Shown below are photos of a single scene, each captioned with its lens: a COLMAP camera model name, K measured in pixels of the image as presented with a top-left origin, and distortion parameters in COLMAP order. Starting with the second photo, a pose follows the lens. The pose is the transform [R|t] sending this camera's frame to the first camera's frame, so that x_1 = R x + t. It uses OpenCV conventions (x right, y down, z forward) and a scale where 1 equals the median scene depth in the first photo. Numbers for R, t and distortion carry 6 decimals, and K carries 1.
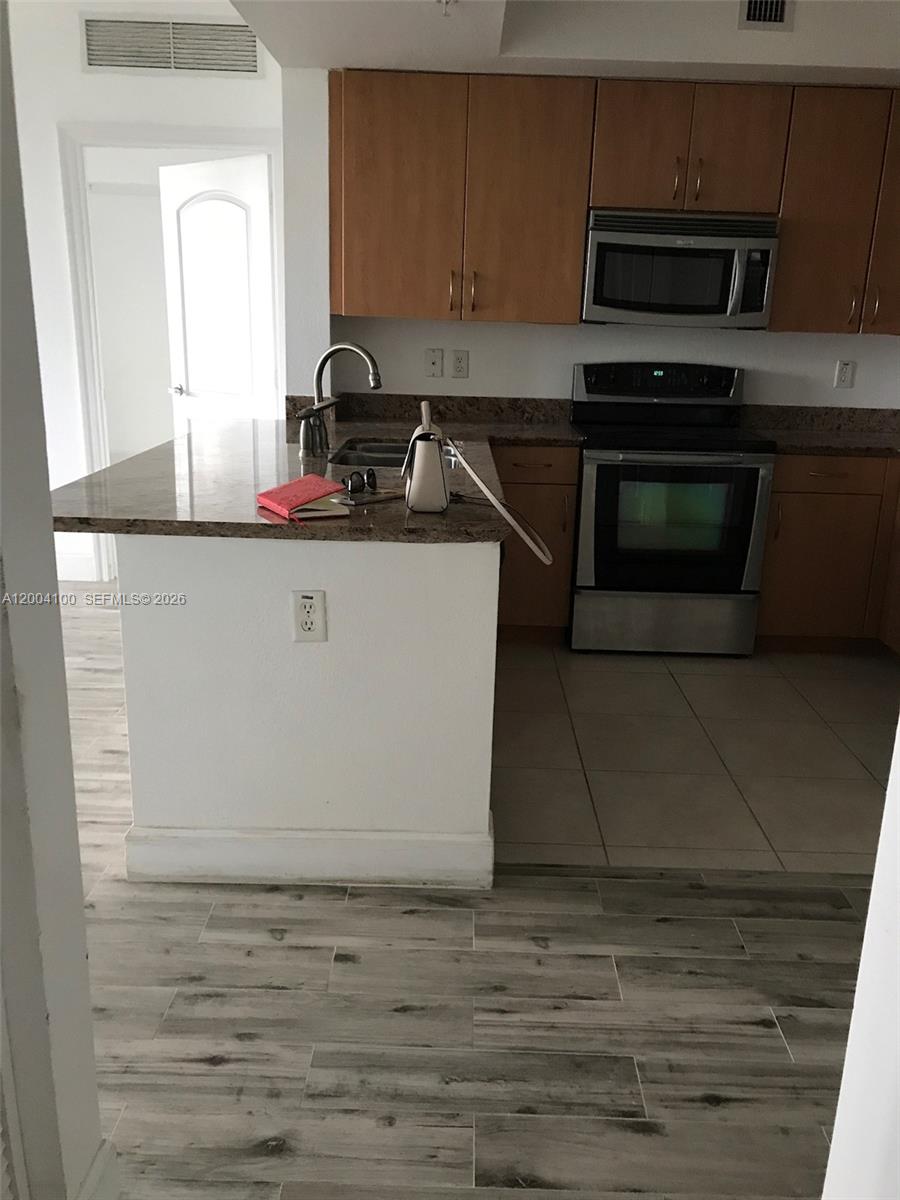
lens RADIAL K [[974.1, 0, 453.4], [0, 974.1, 603.0], [0, 0, 1]] dist [0.017032, -0.002694]
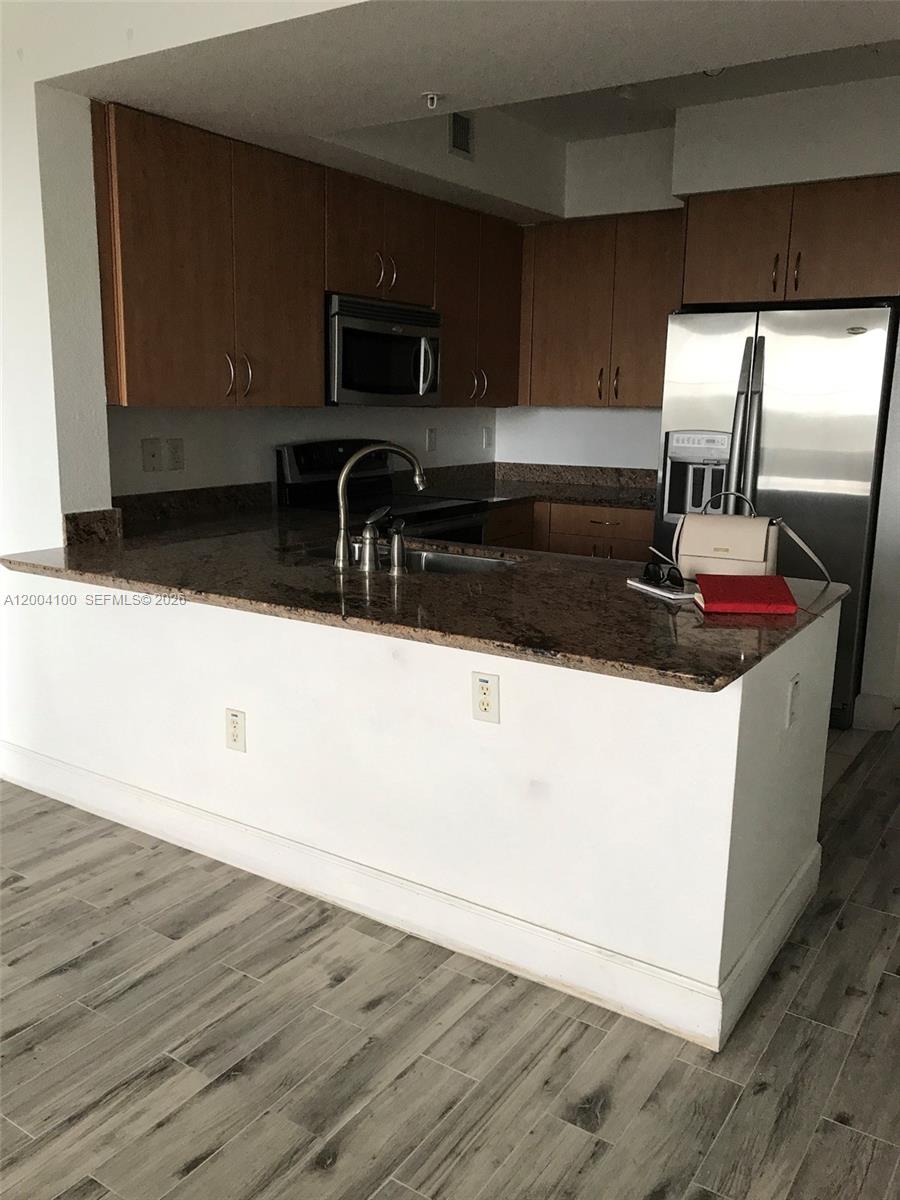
lens RADIAL K [[974.1, 0, 455.9], [0, 974.1, 596.9], [0, 0, 1]] dist [0.017032, -0.002694]
pose [[0.545602, -0.193176, 0.815476, -0.700427], [0.235846, 0.969136, 0.071782, -0.150938], [-0.804174, 0.153163, 0.574322, 0.387723]]
